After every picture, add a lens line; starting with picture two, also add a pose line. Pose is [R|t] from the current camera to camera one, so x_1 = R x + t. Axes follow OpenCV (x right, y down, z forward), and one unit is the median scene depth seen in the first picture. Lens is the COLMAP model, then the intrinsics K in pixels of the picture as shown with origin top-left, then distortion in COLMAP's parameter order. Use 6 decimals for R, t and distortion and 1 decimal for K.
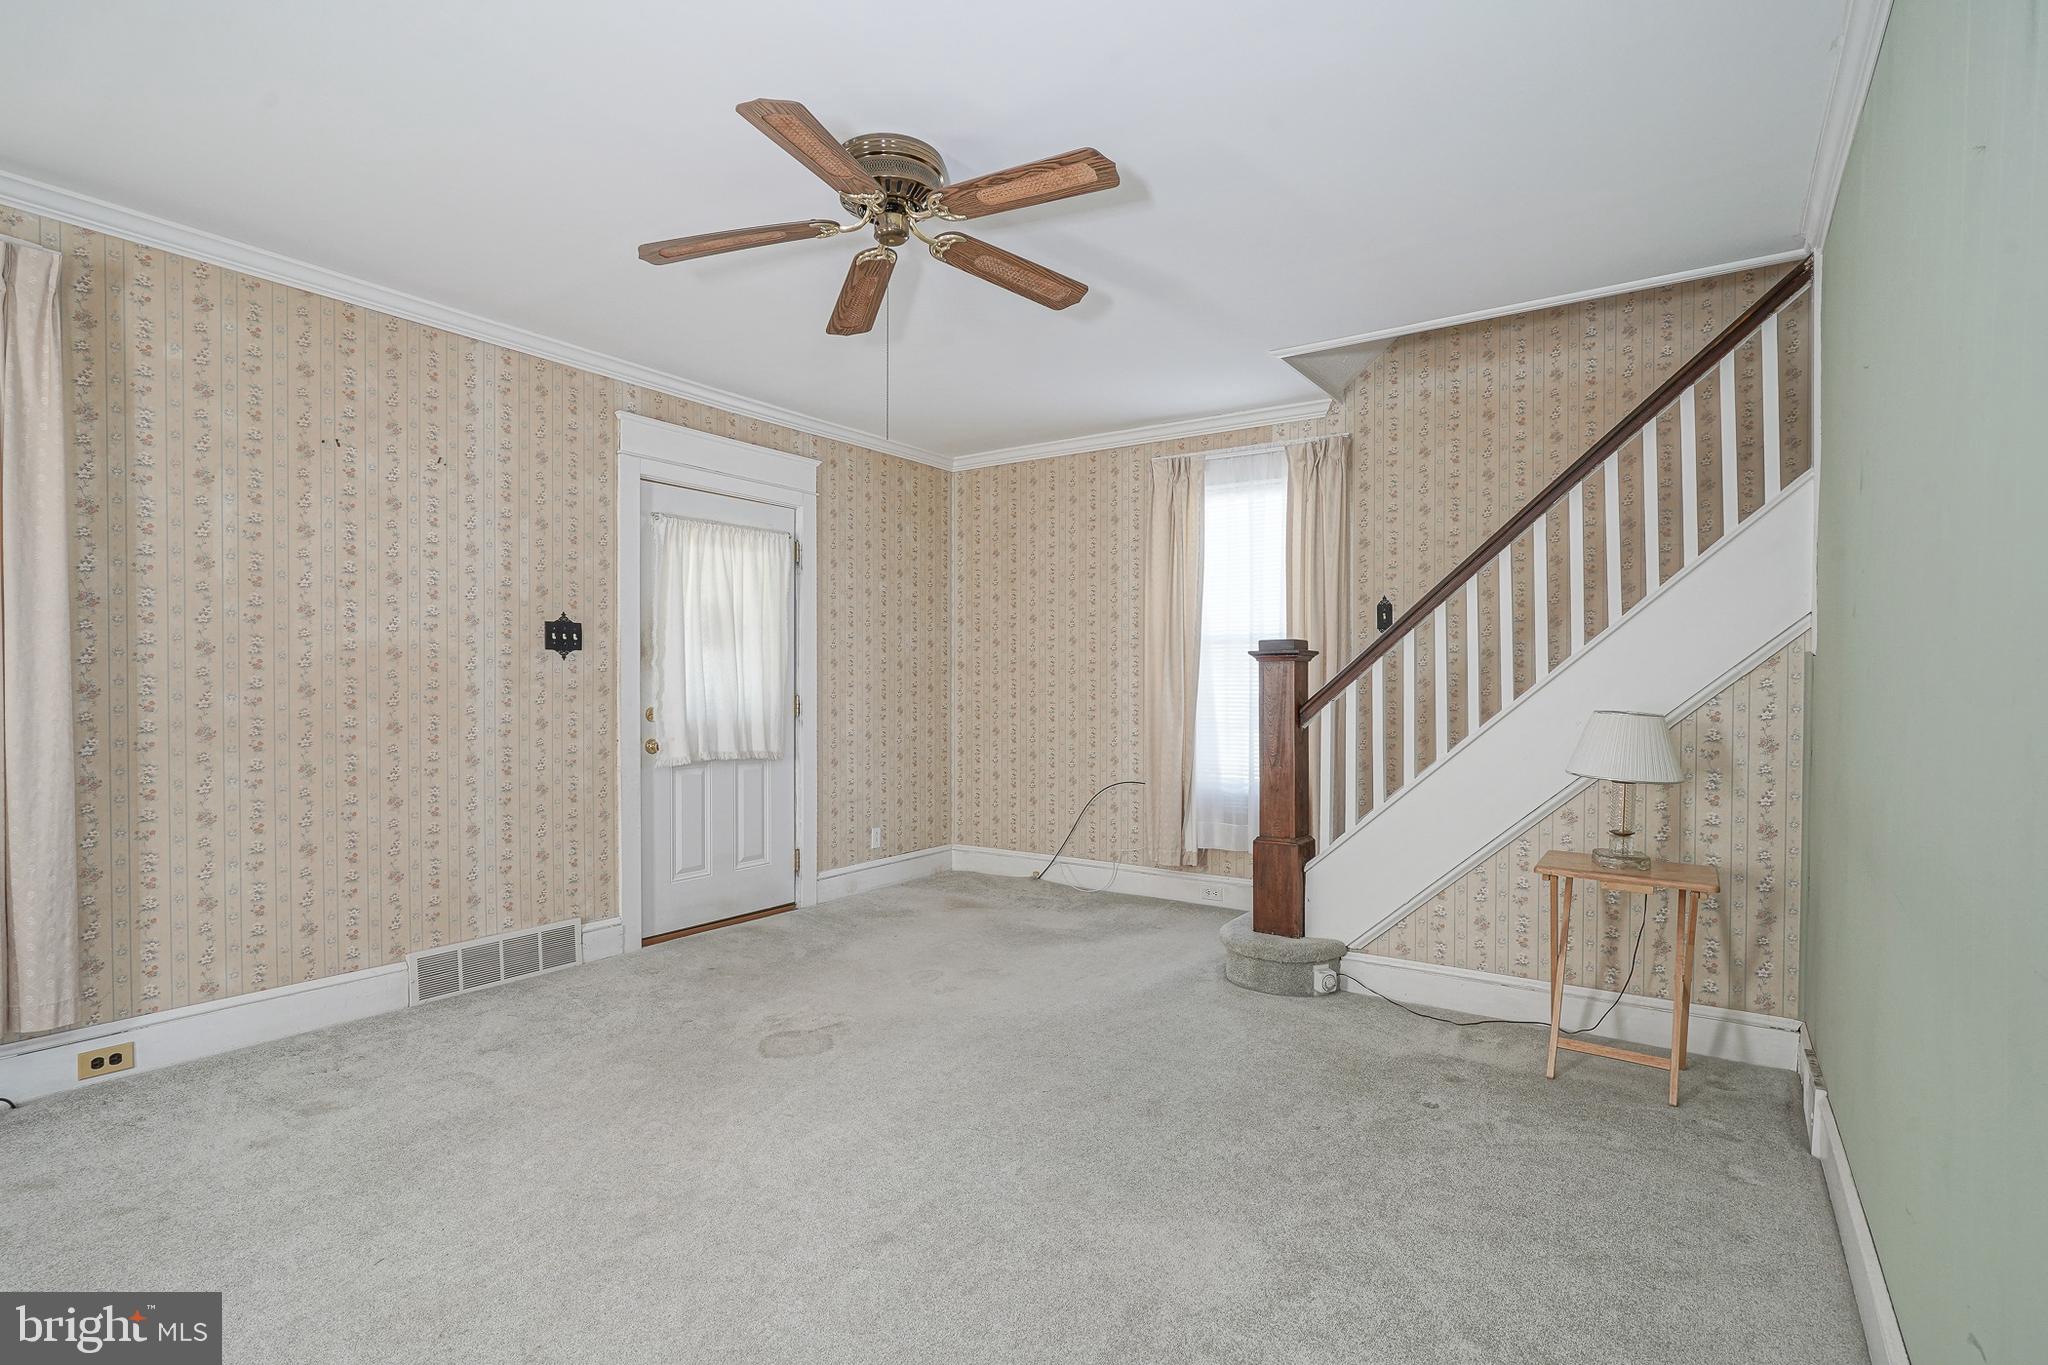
lens RADIAL K [[996.0, 0, 1021.3], [0, 996.0, 694.3], [0, 0, 1]] dist [-0.010285, 0.006186]
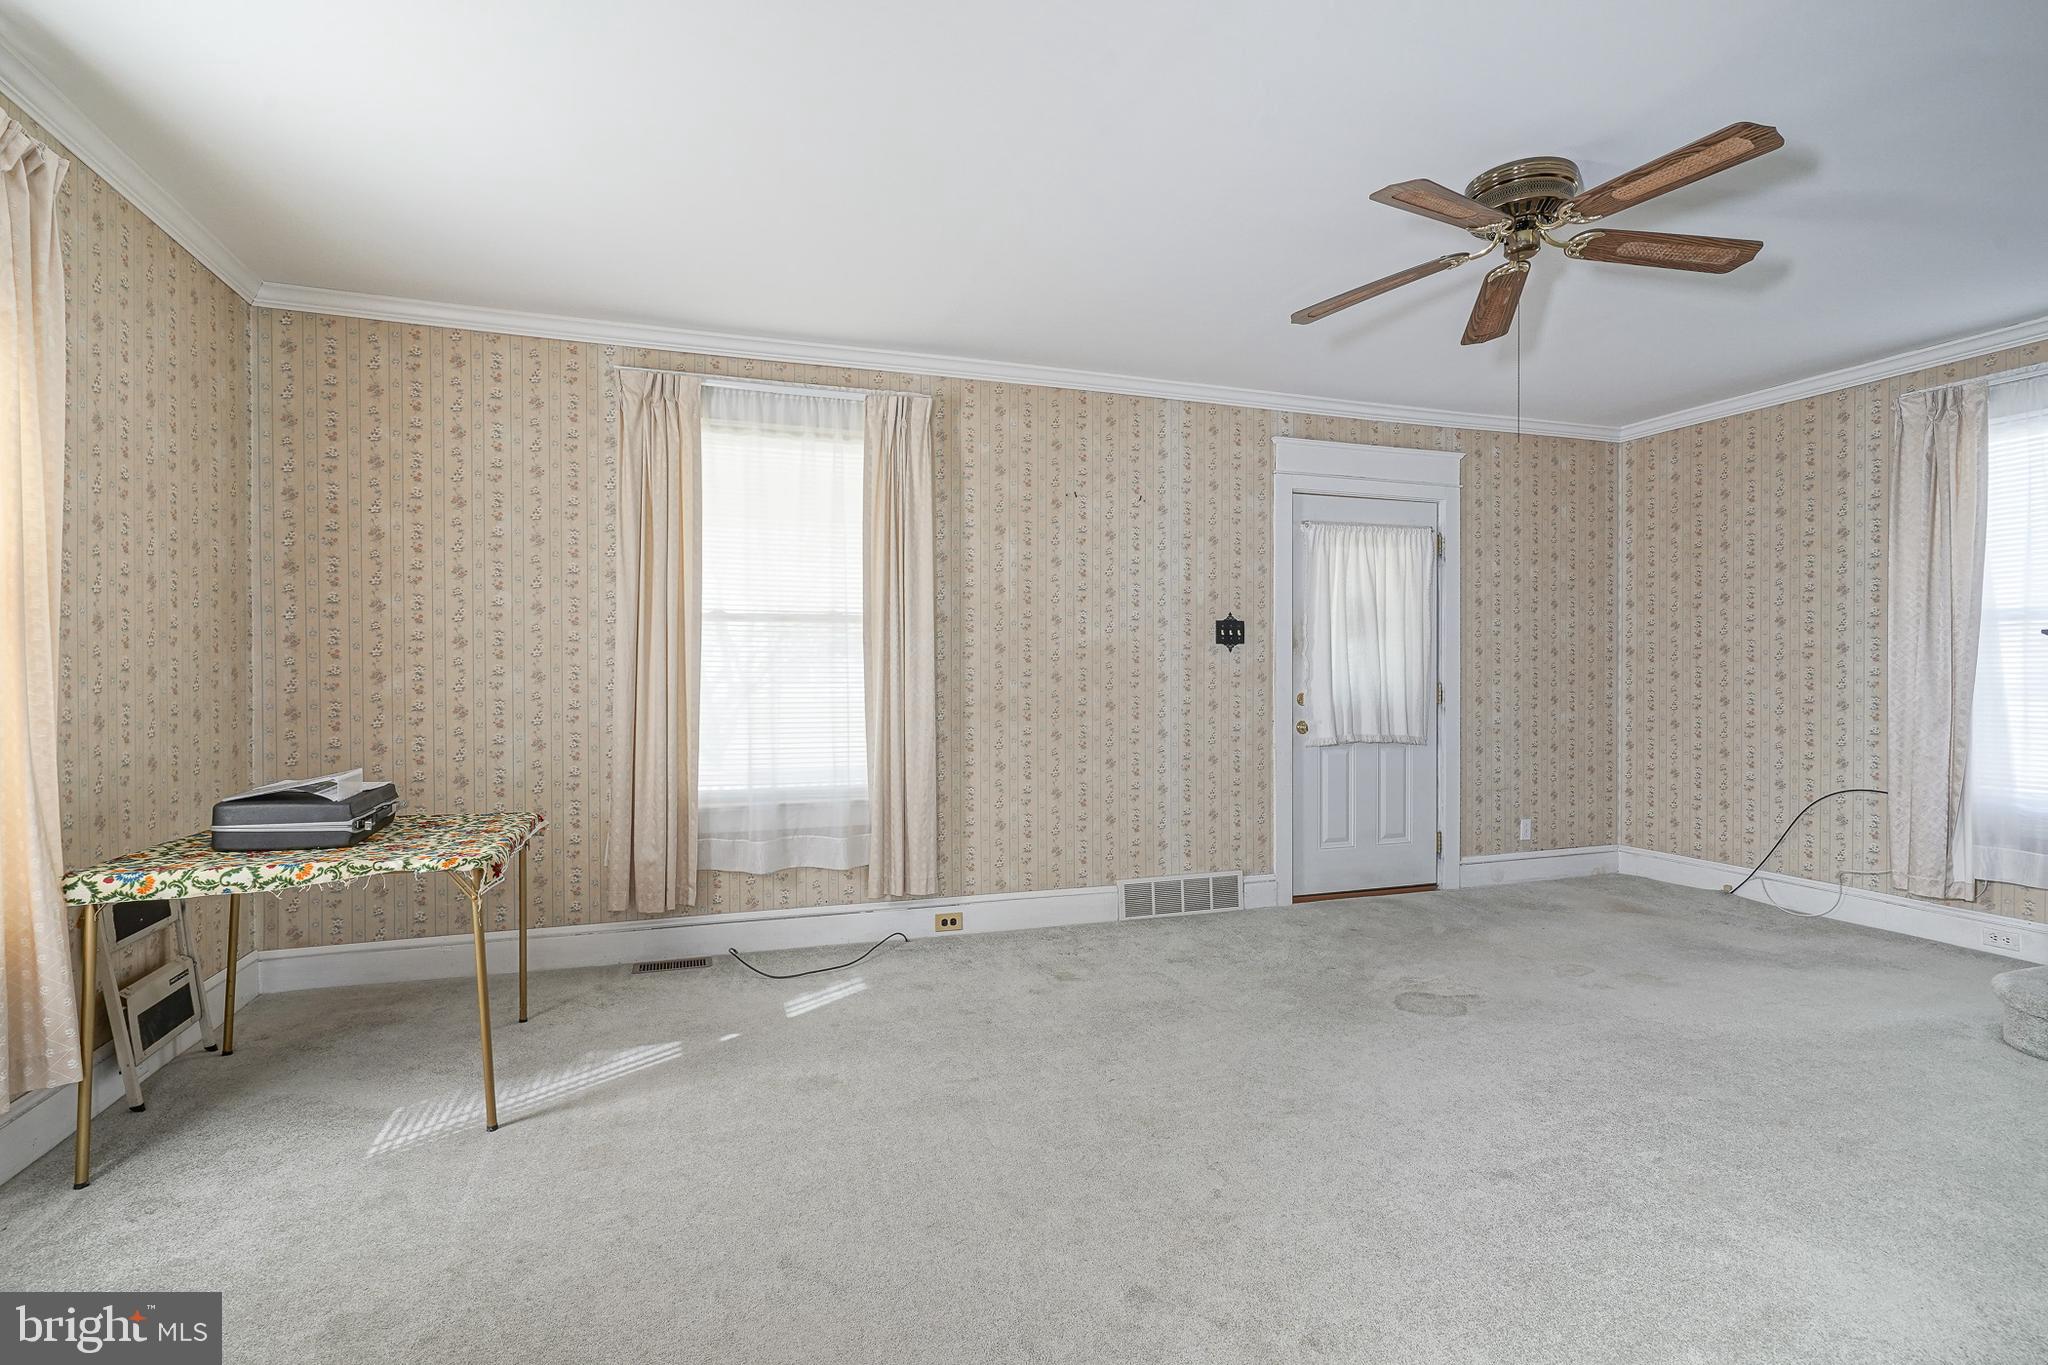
lens RADIAL K [[982.8, 0, 1017.9], [0, 982.8, 675.5], [0, 0, 1]] dist [-0.009892, 0.006127]
pose [[0.803227, 0.000728, -0.595672, 0.040673], [-0.004456, 0.999979, -0.004786, 0.000028], [0.595656, 0.006498, 0.803213, -0.106739]]
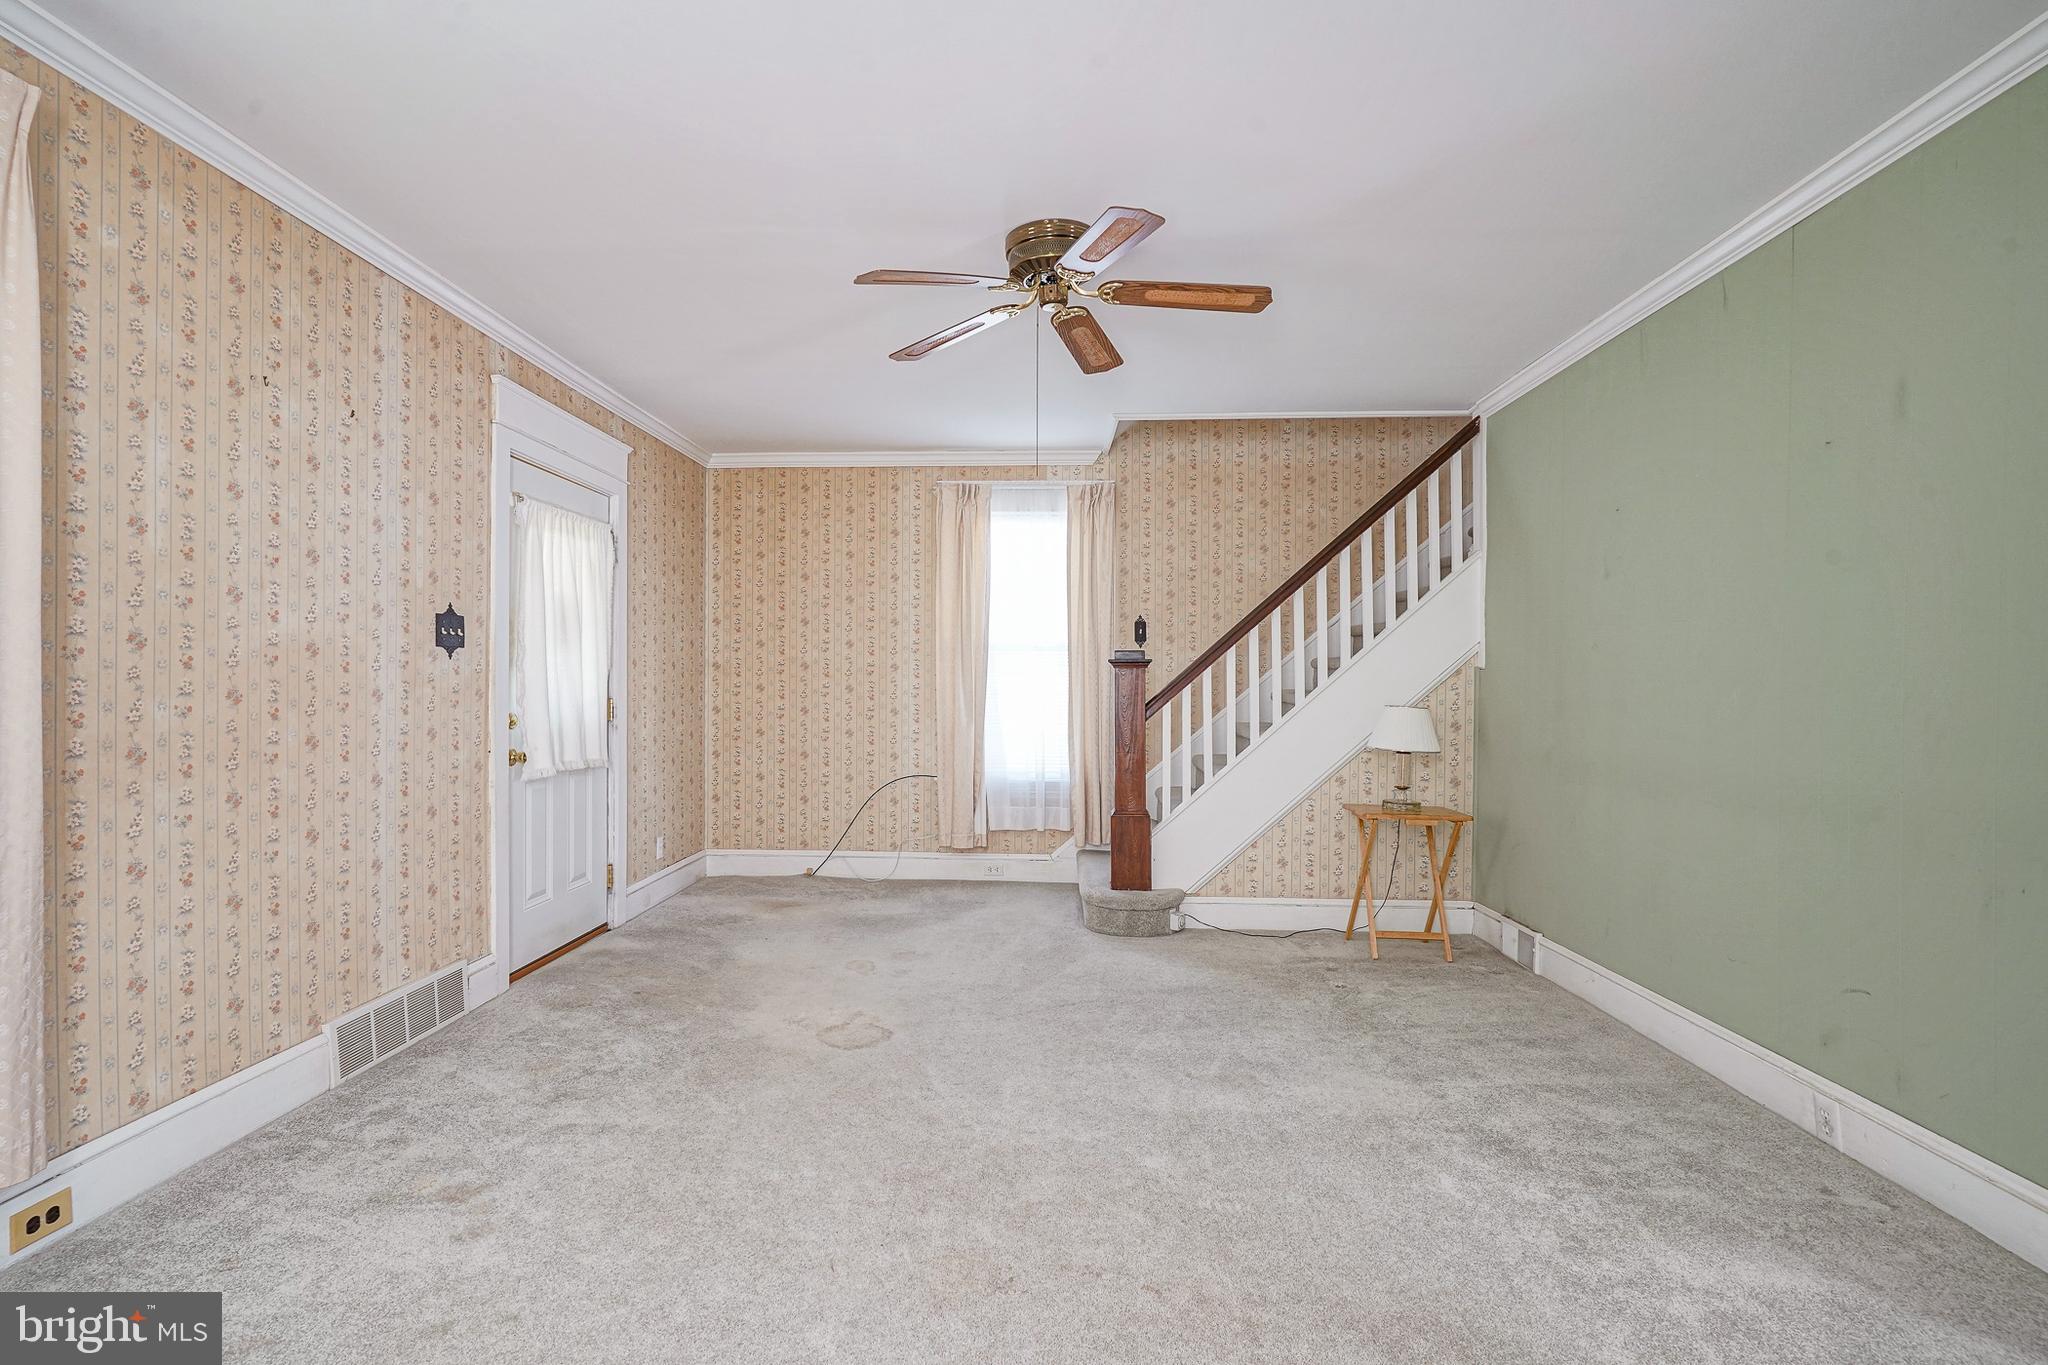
lens RADIAL K [[988.0, 0, 1020.7], [0, 988.0, 686.6], [0, 0, 1]] dist [-0.003708, 0.001580]
pose [[0.857177, -0.000727, 0.515022, -0.506342], [0.003912, 0.999979, -0.005099, -0.004728], [-0.515007, 0.006386, 0.857162, 0.022177]]
